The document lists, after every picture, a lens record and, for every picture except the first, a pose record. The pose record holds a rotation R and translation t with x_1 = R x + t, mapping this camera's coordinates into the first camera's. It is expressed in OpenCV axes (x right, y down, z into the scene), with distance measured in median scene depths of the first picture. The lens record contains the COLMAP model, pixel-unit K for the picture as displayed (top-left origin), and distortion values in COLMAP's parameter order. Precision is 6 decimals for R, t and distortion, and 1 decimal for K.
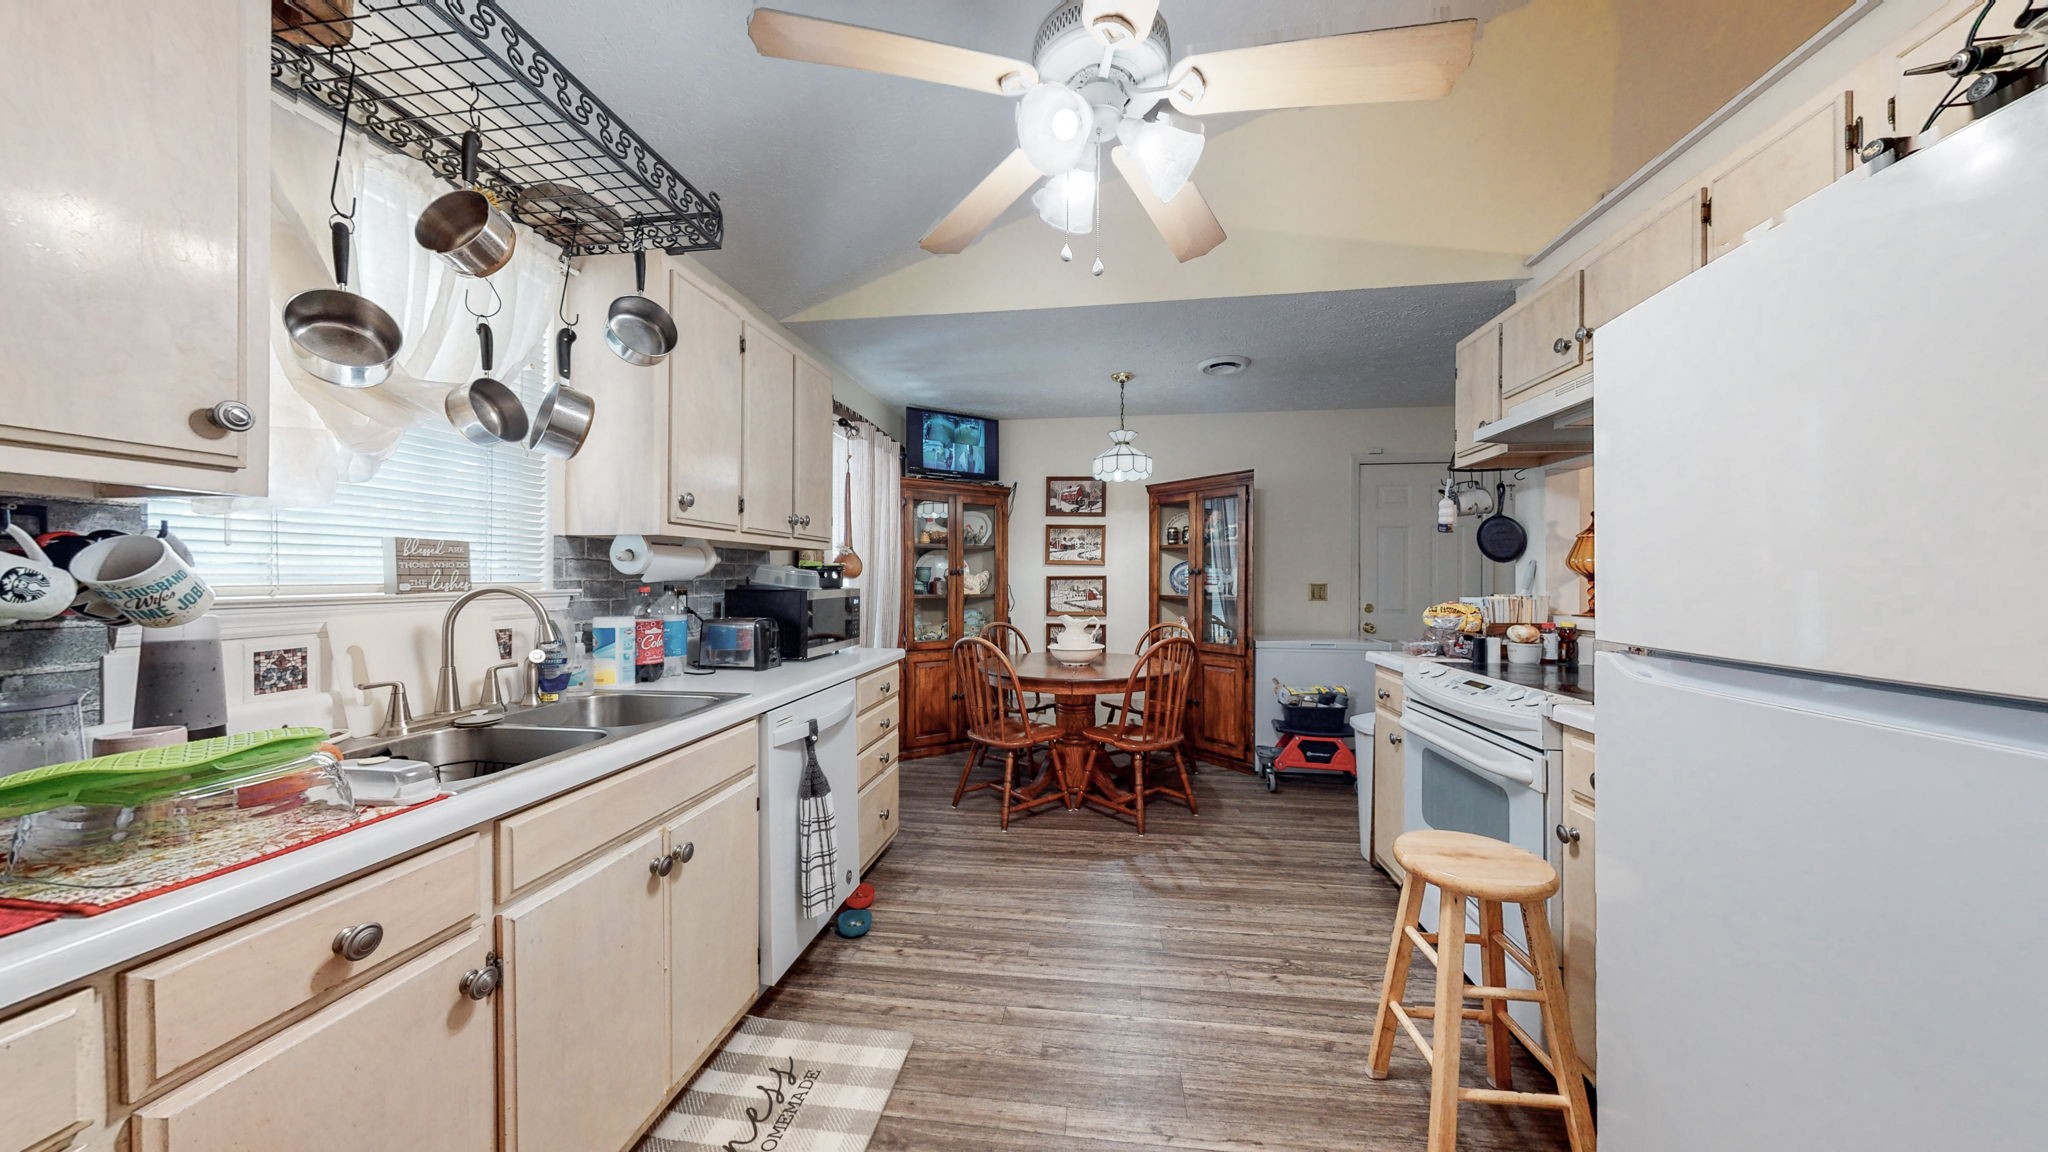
lens RADIAL K [[651.7, 0, 1030.9], [0, 651.7, 578.3], [0, 0, 1]] dist [-0.000702, 0.000054]
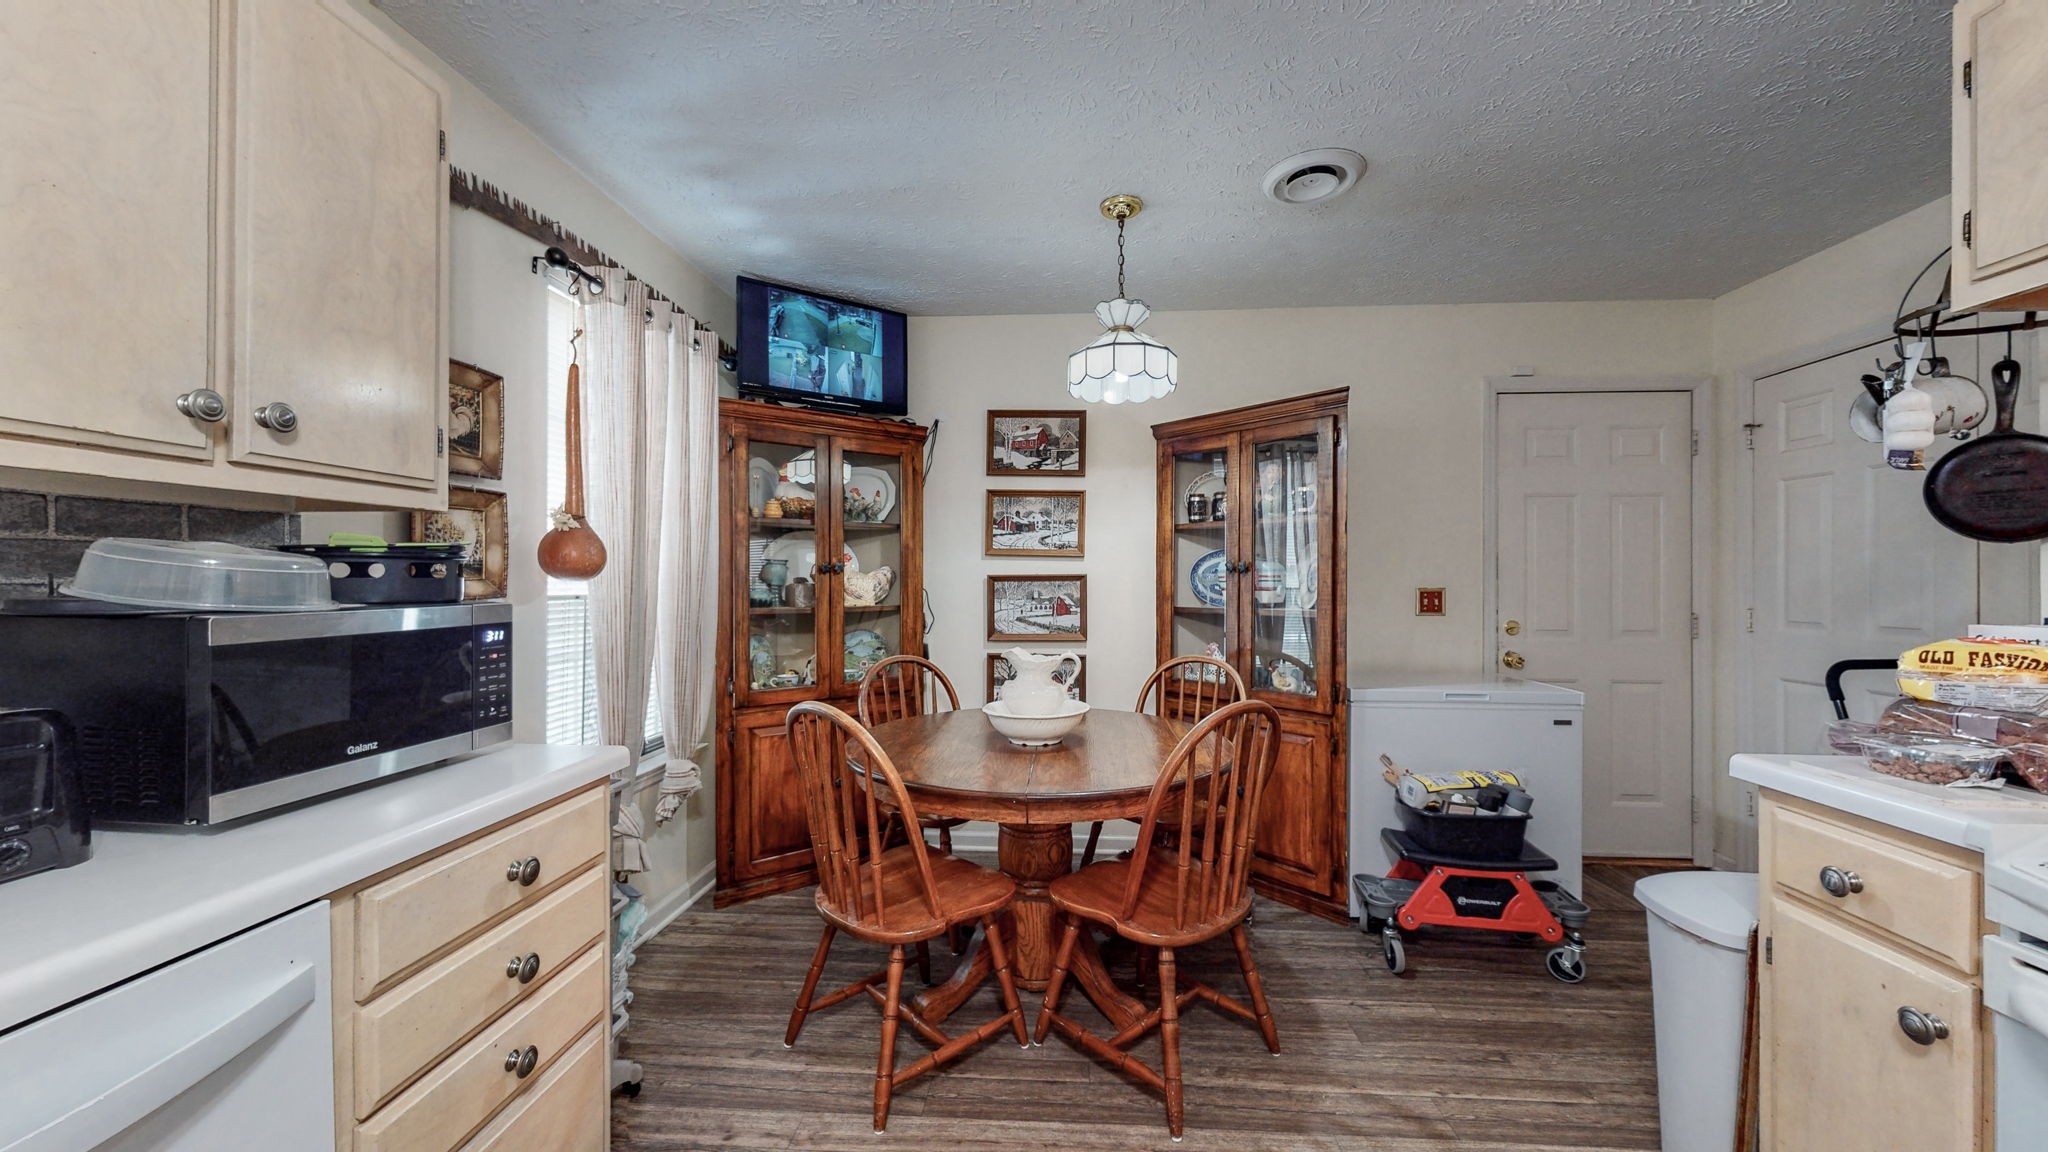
lens RADIAL K [[749.6, 0, 1032.7], [0, 749.6, 576.6], [0, 0, 1]] dist [0.000421, 0.000014]
pose [[0.997975, 0.000106, 0.063602, 0.023730], [0.000094, 0.999995, -0.003135, -0.000030], [-0.063602, 0.003135, 0.997970, 0.335711]]
